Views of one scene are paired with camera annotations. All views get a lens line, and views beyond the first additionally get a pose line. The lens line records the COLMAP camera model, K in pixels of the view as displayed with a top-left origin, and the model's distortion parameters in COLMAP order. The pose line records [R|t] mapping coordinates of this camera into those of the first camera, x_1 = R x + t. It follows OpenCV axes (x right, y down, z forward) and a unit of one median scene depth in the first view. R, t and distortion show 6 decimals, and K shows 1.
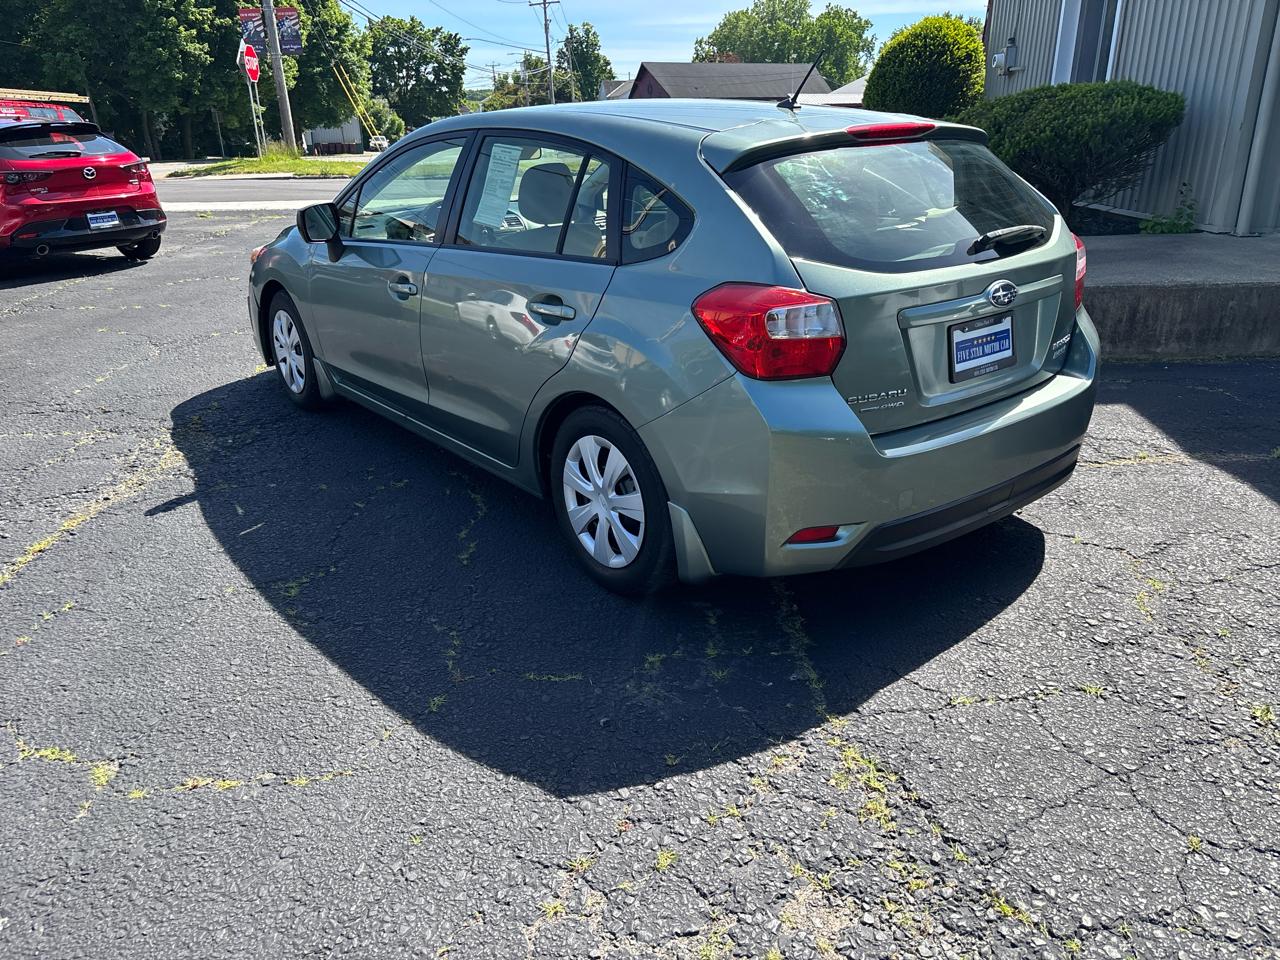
lens RADIAL K [[977.2, 0, 642.0], [0, 977.2, 481.8], [0, 0, 1]] dist [0.054857, -0.055657]
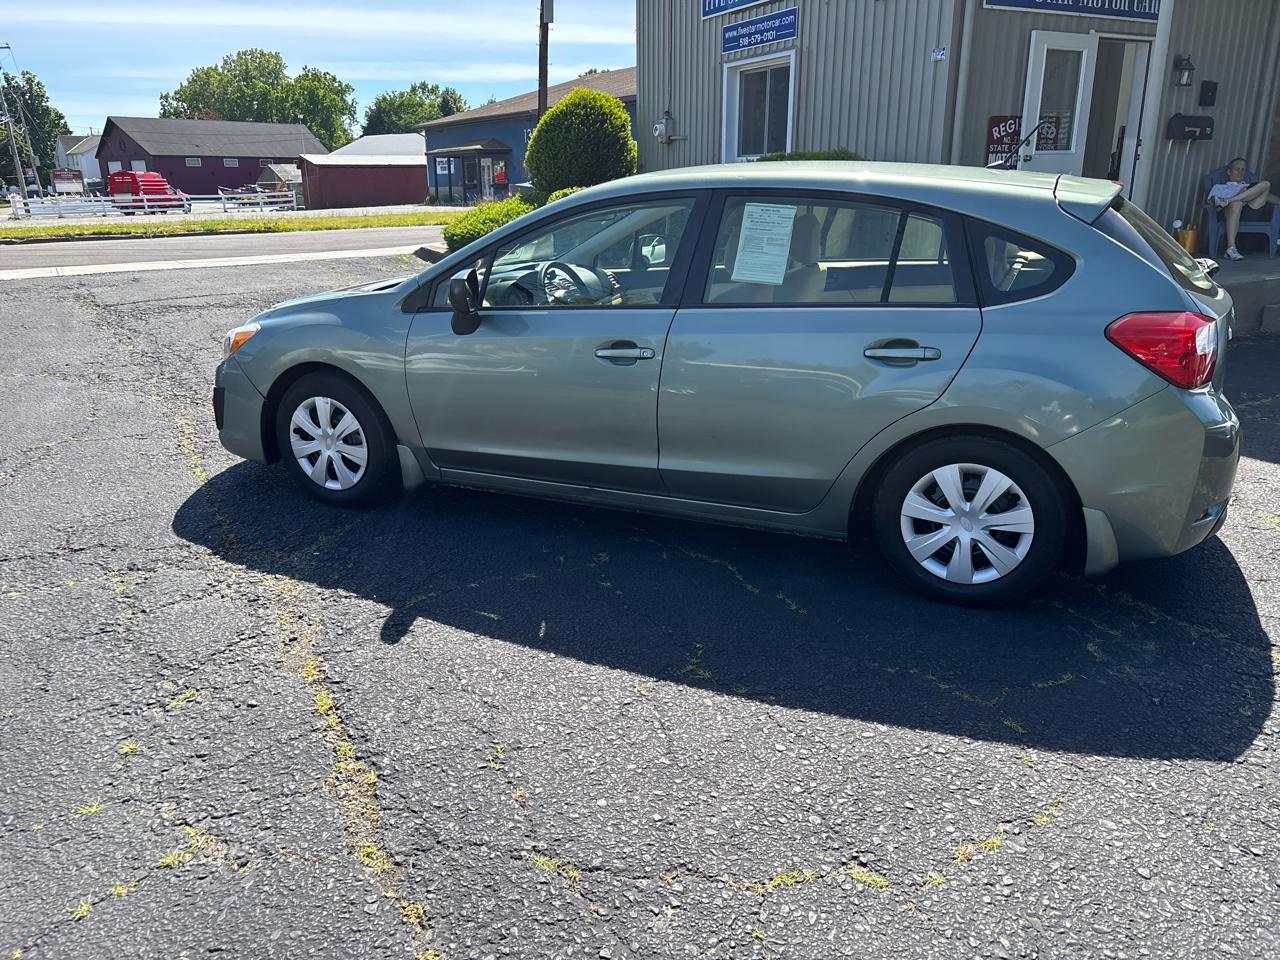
lens RADIAL K [[977.2, 0, 642.0], [0, 977.2, 481.8], [0, 0, 1]] dist [0.054857, -0.055657]
pose [[0.879320, -0.138178, 0.455744, -0.594535], [0.163444, 0.986418, -0.016277, -0.046731], [-0.447306, 0.088801, 0.889962, 0.133098]]
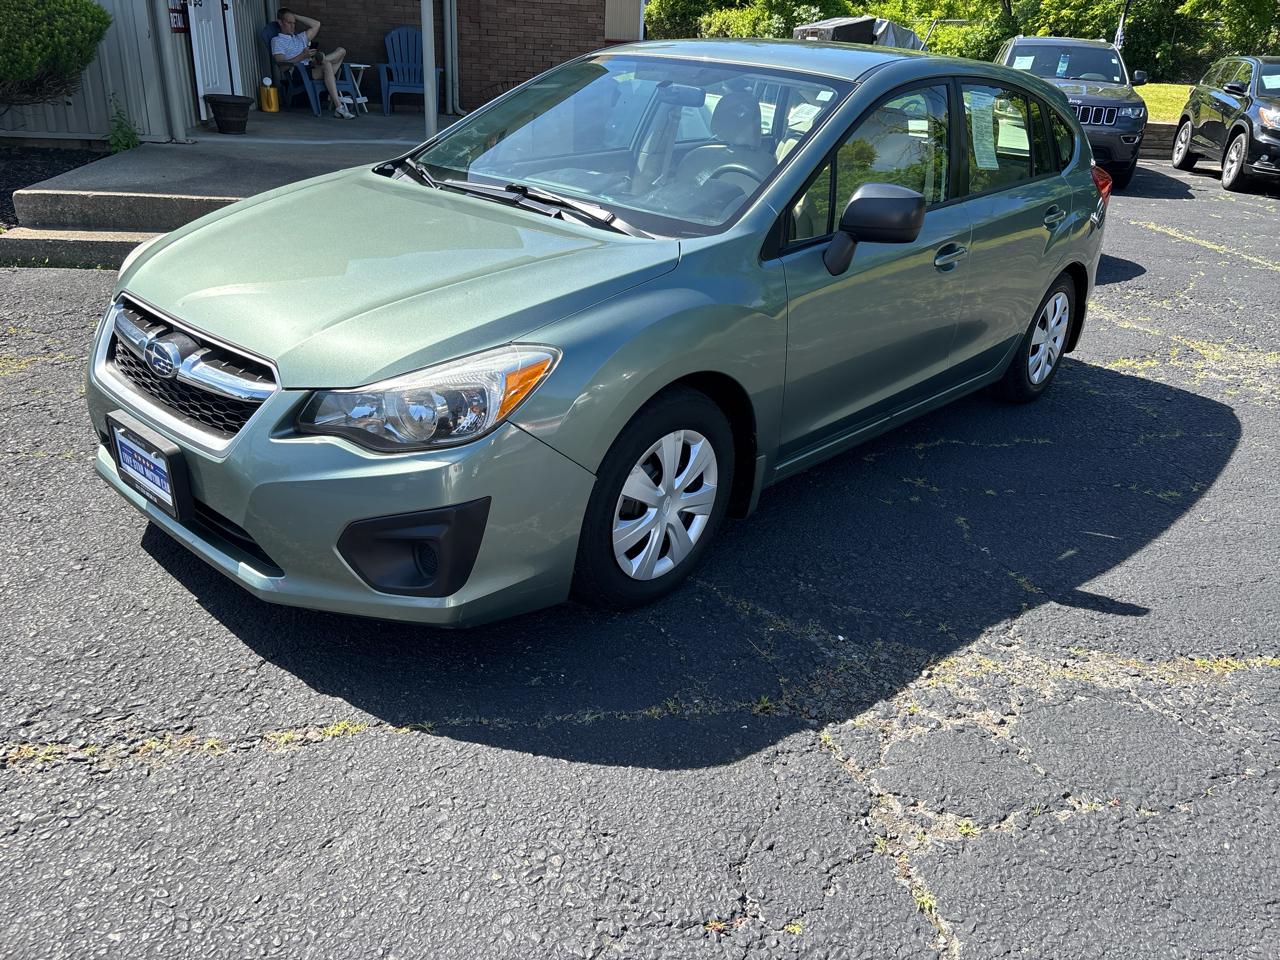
lens RADIAL K [[981.0, 0, 650.3], [0, 981.0, 476.8], [0, 0, 1]] dist [0.051373, -0.048633]
pose [[-0.174839, -0.412728, 0.893917, -0.943837], [0.289687, 0.846152, 0.447334, -0.443072], [-0.941017, 0.337168, -0.028378, 1.184292]]
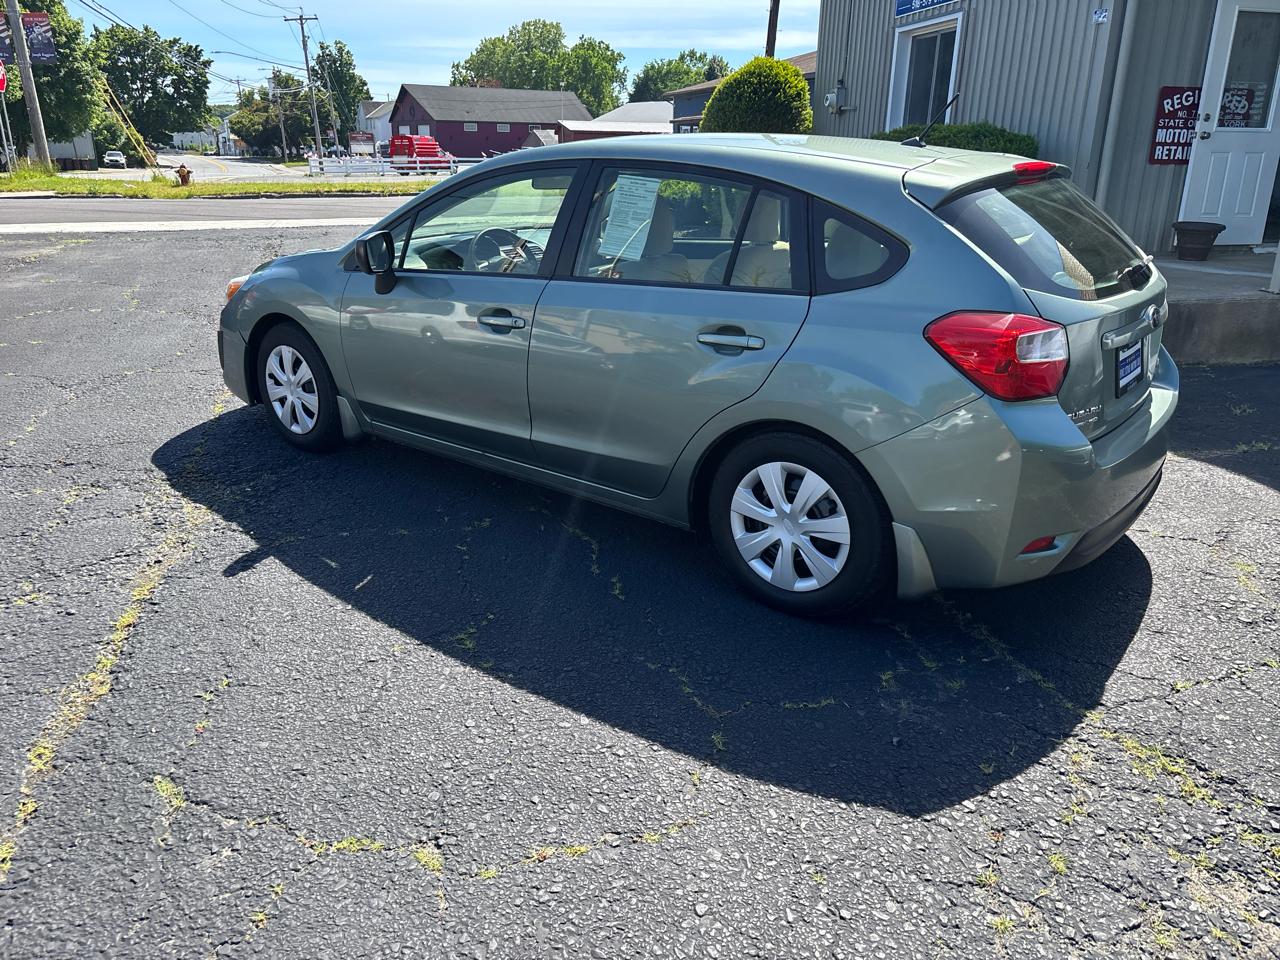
lens RADIAL K [[975.0, 0, 640.0], [0, 975.0, 480.0], [0, 0, 1]] dist [0.051402, -0.051483]
pose [[0.972144, -0.054530, 0.227955, -0.294714], [0.059790, 0.998079, -0.016228, -0.014745], [-0.226632, 0.029405, 0.973536, 0.032774]]
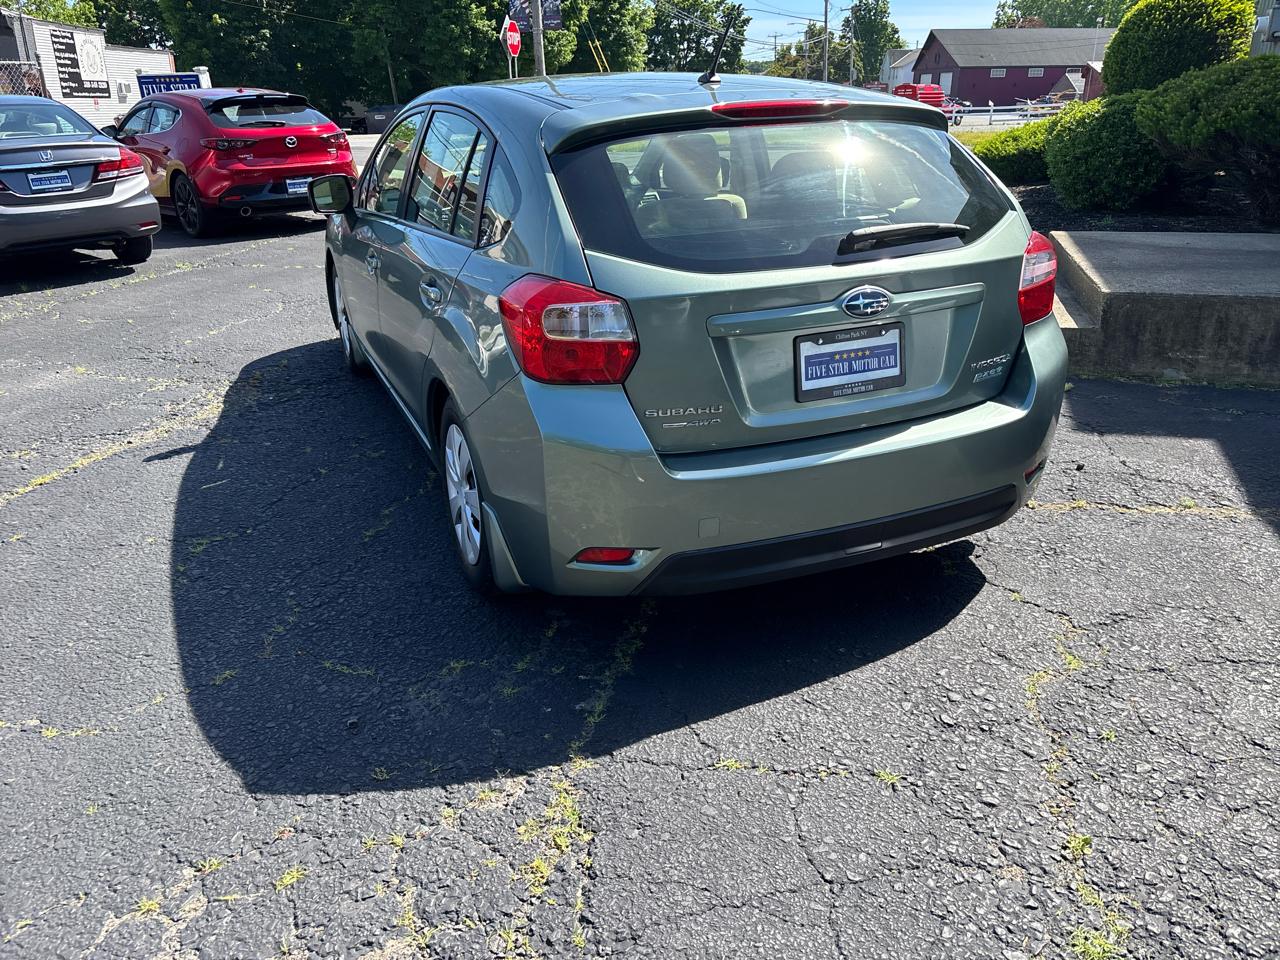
lens RADIAL K [[978.1, 0, 638.4], [0, 978.1, 479.0], [0, 0, 1]] dist [0.063658, -0.071439]
pose [[0.962427, 0.100877, -0.252108, 0.259484], [-0.095353, 0.994860, 0.034065, -0.030883], [0.254249, -0.008745, 0.967099, 0.076386]]
